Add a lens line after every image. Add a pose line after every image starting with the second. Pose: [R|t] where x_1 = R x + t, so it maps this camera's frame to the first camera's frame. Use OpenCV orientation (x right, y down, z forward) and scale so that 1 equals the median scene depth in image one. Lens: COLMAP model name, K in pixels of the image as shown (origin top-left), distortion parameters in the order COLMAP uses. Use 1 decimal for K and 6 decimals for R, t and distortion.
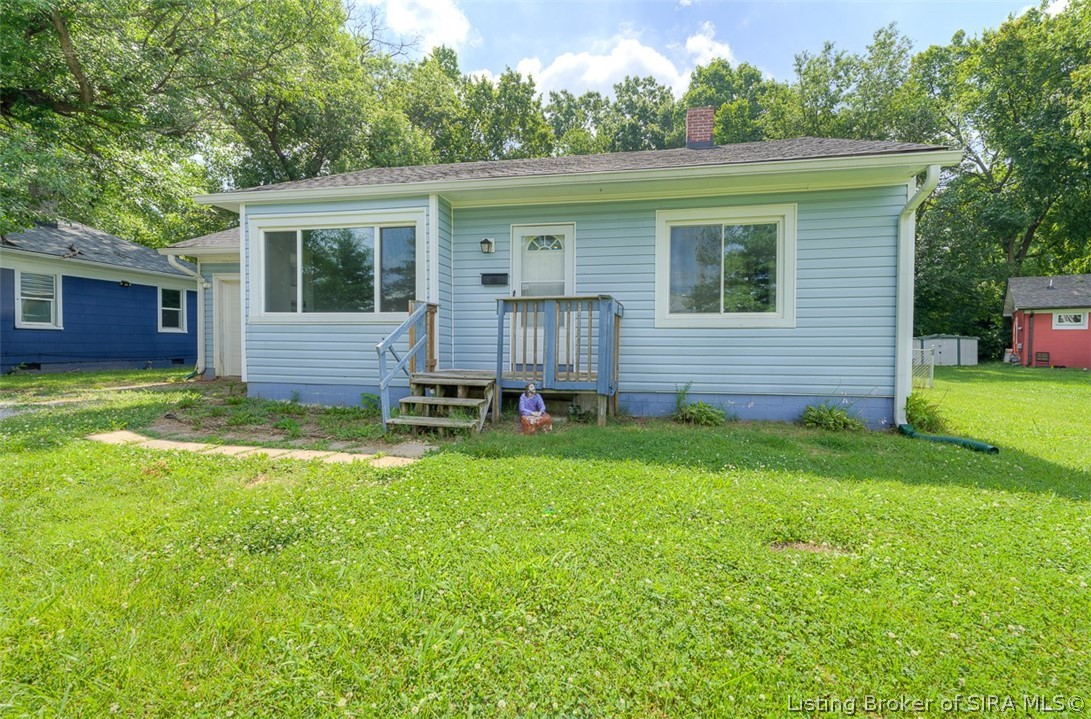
lens RADIAL K [[437.2, 0, 550.9], [0, 437.2, 349.9], [0, 0, 1]] dist [-0.001256, 0.000198]
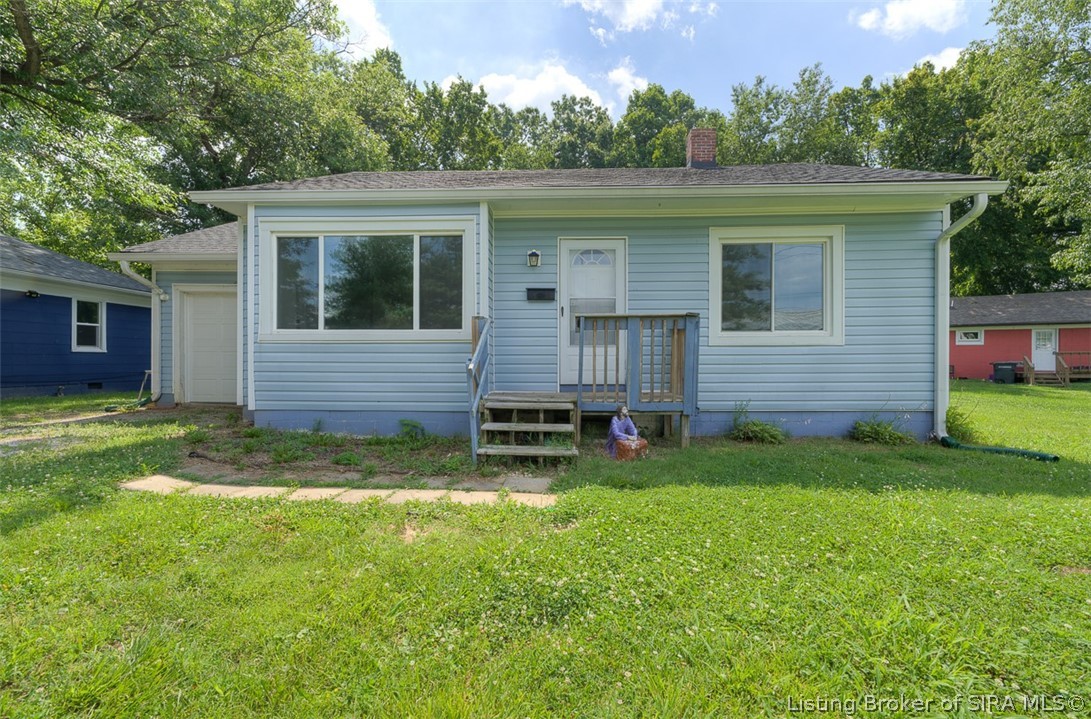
lens RADIAL K [[444.9, 0, 545.5], [0, 444.9, 359.5], [0, 0, 1]] dist [-0.000795, -0.000184]
pose [[0.990591, -0.007204, 0.136664, -0.175636], [0.009505, 0.999824, -0.016196, -0.004531], [-0.136524, 0.017343, 0.990485, 0.037605]]
